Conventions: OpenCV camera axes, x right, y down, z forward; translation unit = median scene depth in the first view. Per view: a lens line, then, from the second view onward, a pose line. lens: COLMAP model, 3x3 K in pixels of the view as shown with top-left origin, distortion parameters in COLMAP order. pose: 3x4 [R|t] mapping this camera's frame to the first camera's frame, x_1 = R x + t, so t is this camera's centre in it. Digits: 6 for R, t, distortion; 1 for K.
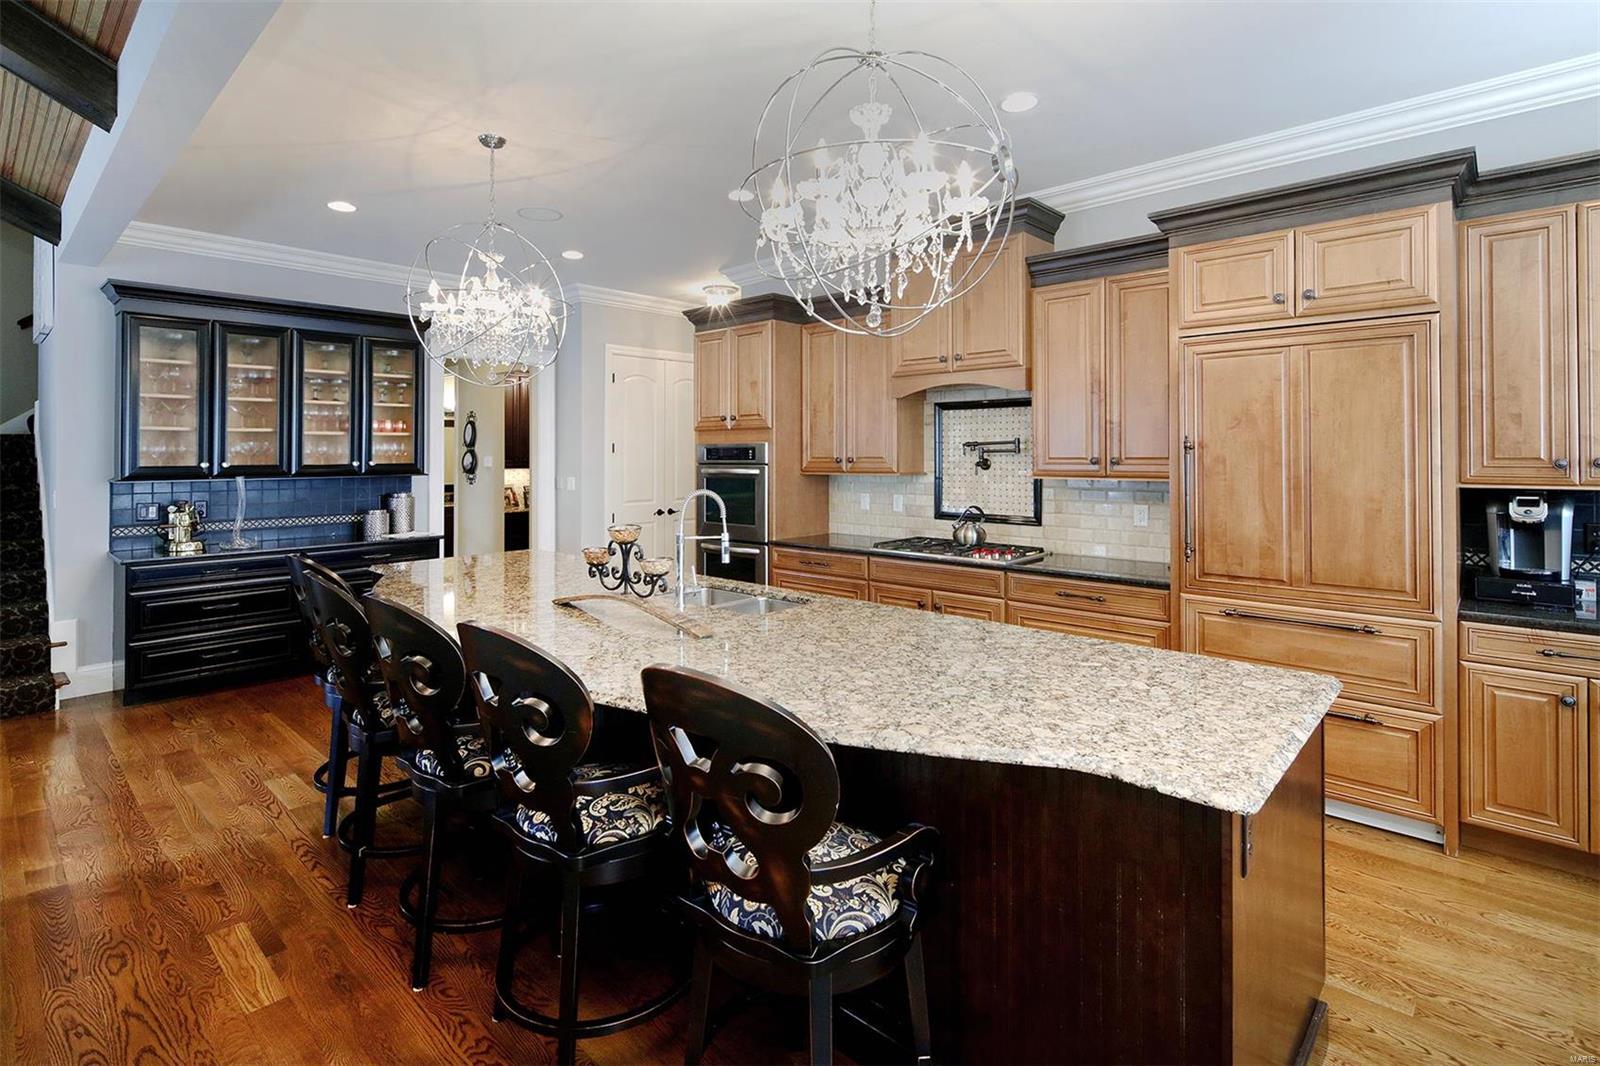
lens RADIAL K [[756.4, 0, 801.5], [0, 756.4, 445.6], [0, 0, 1]] dist [-0.002466, -0.000668]
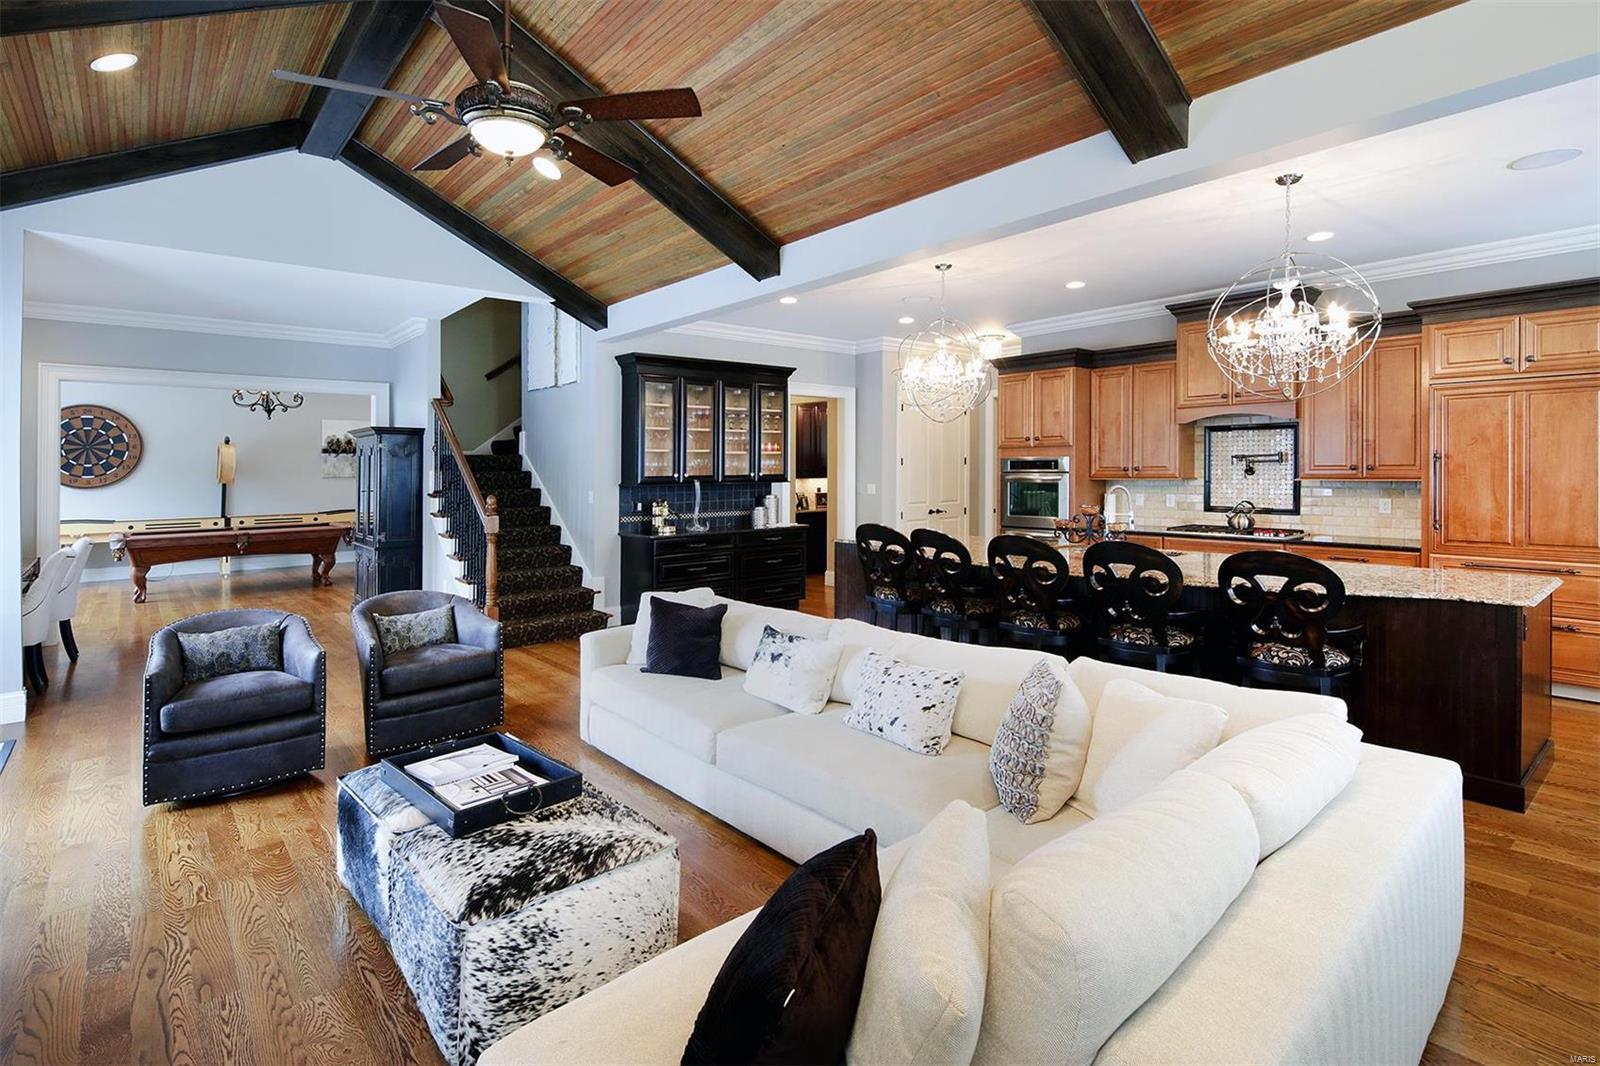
lens RADIAL K [[770.2, 0, 786.4], [0, 770.2, 473.6], [0, 0, 1]] dist [-0.000121, -0.000771]
pose [[0.991621, -0.005205, -0.129079, -0.398207], [0.007528, 0.999818, 0.017518, -0.001336], [0.128964, -0.018343, 0.991480, -0.478544]]
